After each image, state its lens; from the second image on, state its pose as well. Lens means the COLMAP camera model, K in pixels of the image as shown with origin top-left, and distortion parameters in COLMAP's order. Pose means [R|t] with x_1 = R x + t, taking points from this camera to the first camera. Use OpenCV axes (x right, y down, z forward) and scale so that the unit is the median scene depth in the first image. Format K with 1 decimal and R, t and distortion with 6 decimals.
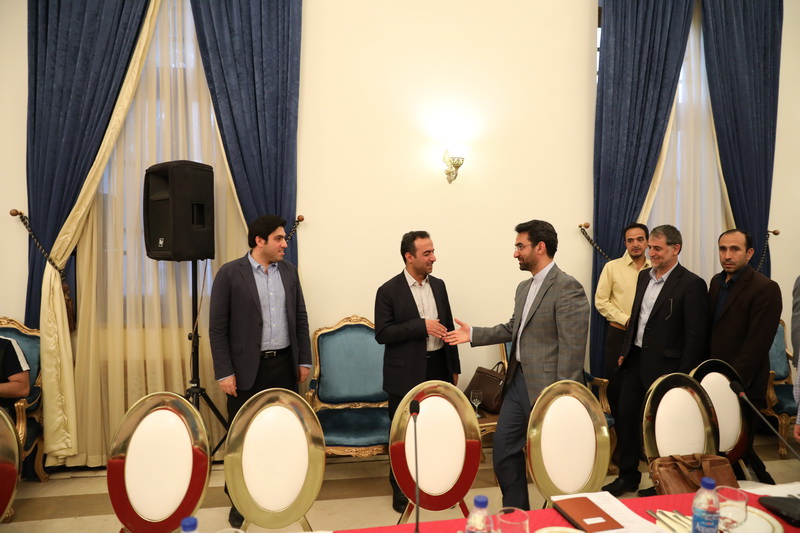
lens RADIAL K [[552.8, 0, 395.8], [0, 552.8, 266.2], [0, 0, 1]] dist [-0.070560, 0.041037]
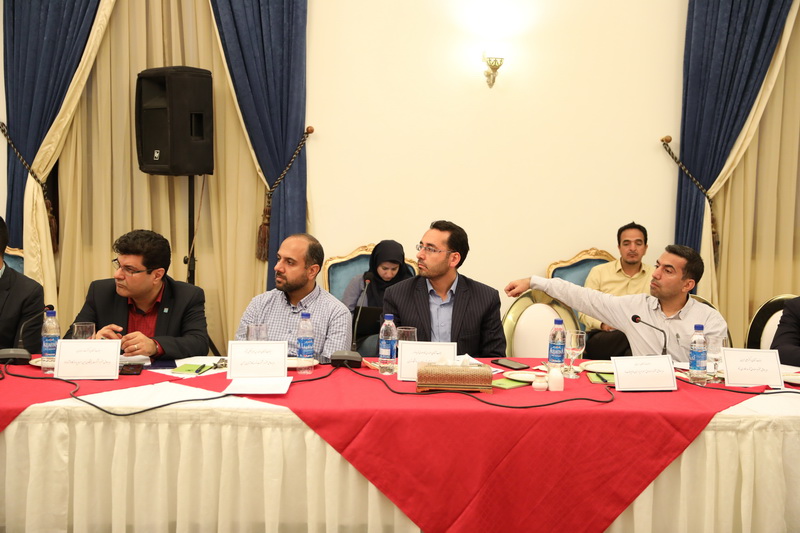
lens RADIAL K [[1115.4, 0, 400.2], [0, 1115.4, 271.6], [0, 0, 1]] dist [0.122381, 0.000000]
pose [[0.991764, 0.023384, -0.125928, 0.205529], [-0.016396, 0.998282, 0.056248, 0.036453], [0.127027, -0.053720, 0.990444, -0.776967]]
